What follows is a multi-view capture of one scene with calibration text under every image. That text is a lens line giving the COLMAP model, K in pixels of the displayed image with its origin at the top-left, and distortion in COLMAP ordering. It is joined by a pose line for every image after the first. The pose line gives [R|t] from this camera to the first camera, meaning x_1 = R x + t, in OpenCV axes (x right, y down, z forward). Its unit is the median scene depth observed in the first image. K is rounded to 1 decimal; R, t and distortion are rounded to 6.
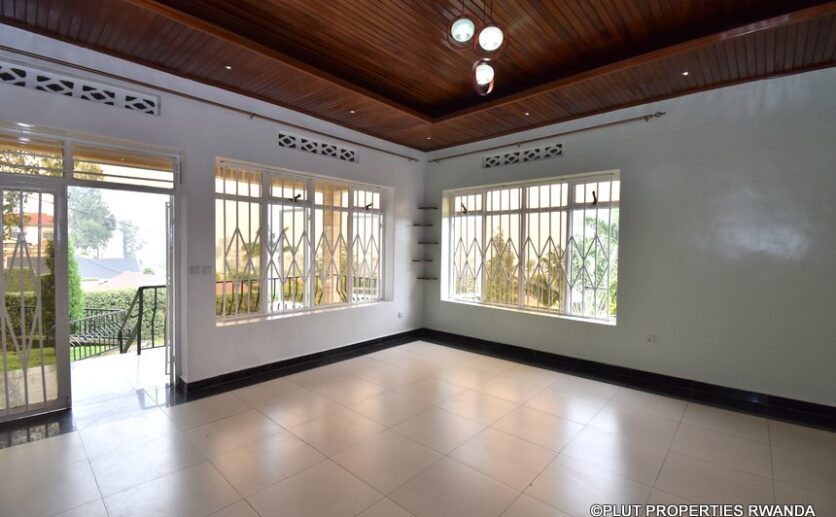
lens RADIAL K [[372.4, 0, 408.0], [0, 372.4, 258.2], [0, 0, 1]] dist [-0.000519, -0.000211]
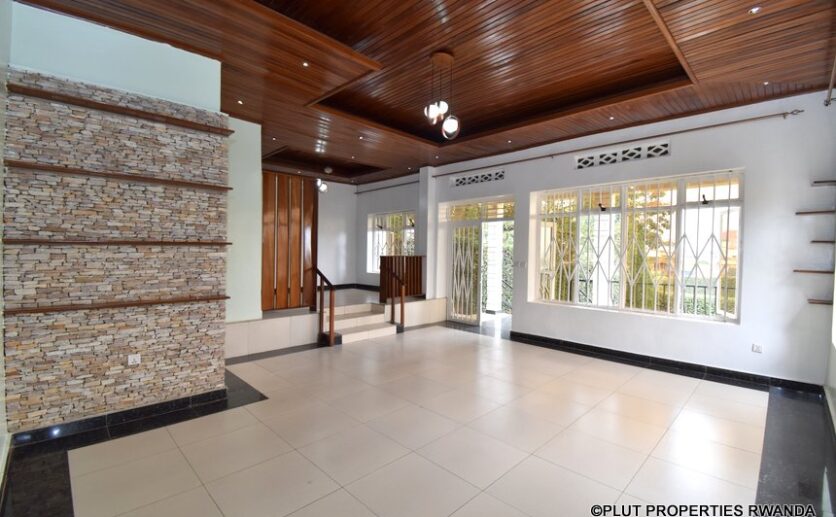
lens RADIAL K [[372.4, 0, 408.0], [0, 372.4, 258.2], [0, 0, 1]] dist [-0.000519, -0.000211]
pose [[-0.058257, 0.006513, -0.998280, 0.868466], [-0.042106, 0.999073, 0.008975, 0.007326], [0.997413, 0.042556, -0.057929, 0.488022]]
